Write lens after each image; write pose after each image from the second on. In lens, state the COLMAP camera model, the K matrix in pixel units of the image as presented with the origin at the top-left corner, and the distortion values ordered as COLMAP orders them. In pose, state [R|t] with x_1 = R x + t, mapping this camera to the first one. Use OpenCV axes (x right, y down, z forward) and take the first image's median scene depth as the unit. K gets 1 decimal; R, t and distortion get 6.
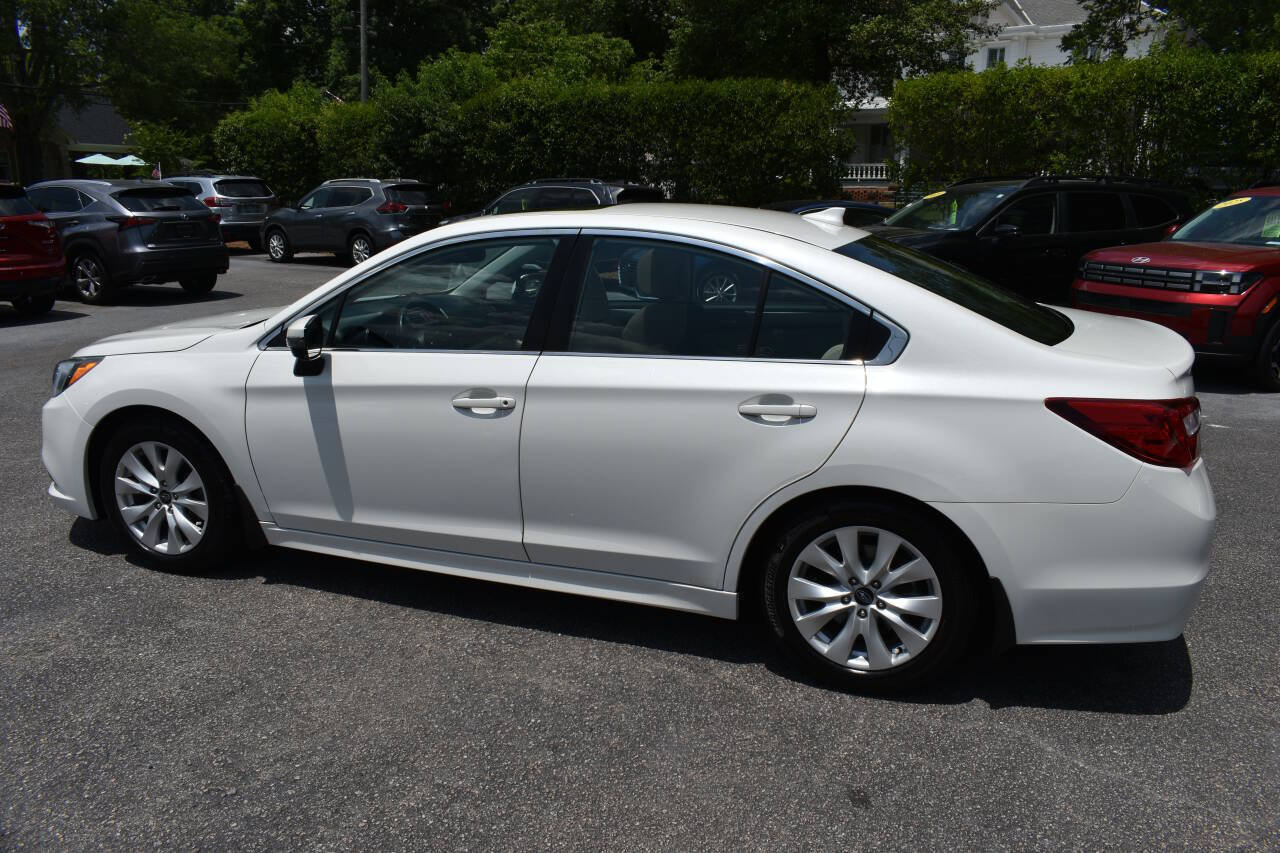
lens RADIAL K [[970.1, 0, 645.9], [0, 970.1, 426.4], [0, 0, 1]] dist [-0.028458, 0.015909]
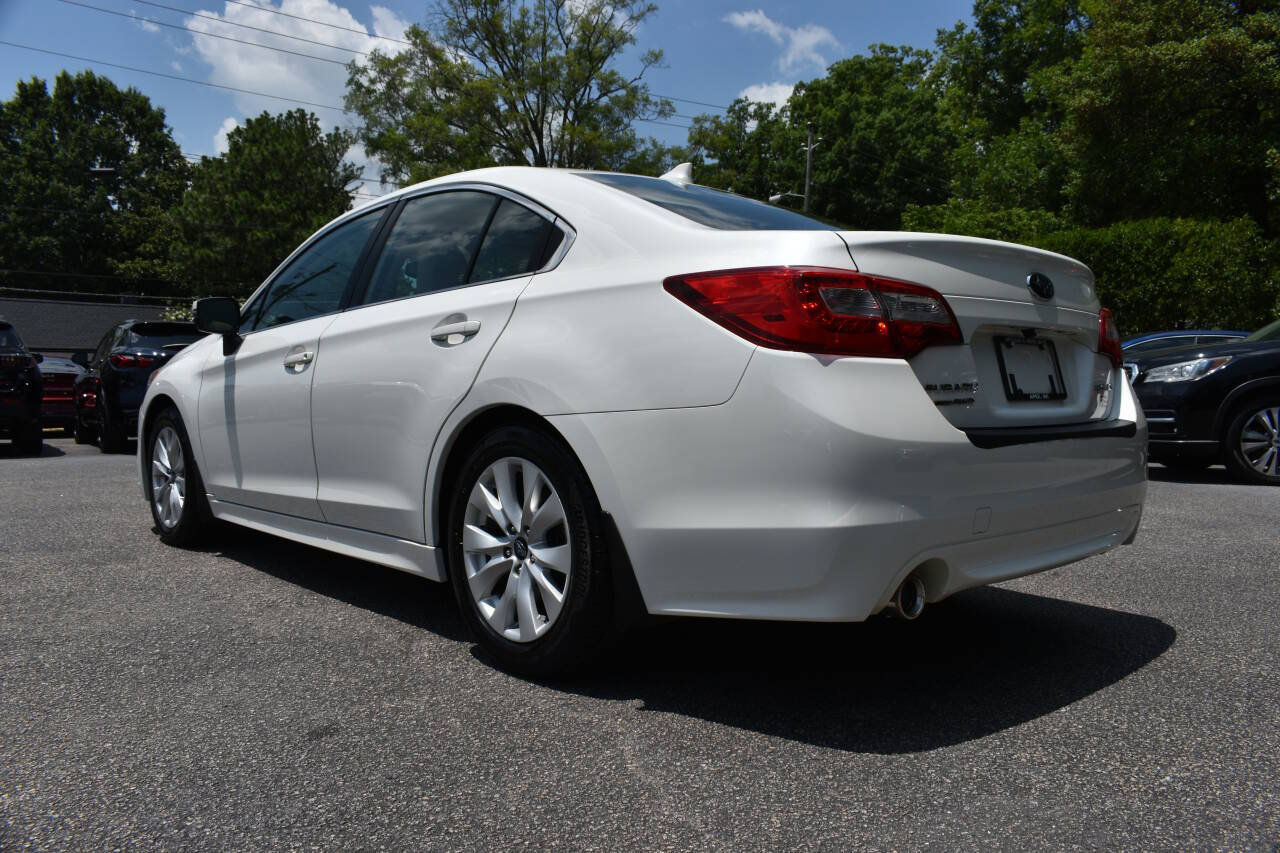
lens RADIAL K [[970.1, 0, 647.0], [0, 970.1, 426.4], [0, 0, 1]] dist [-0.028458, 0.015909]
pose [[0.882751, 0.005347, -0.469810, 0.636395], [-0.102745, 0.977930, -0.181924, 0.191939], [0.458469, 0.208864, 0.863818, 0.283378]]
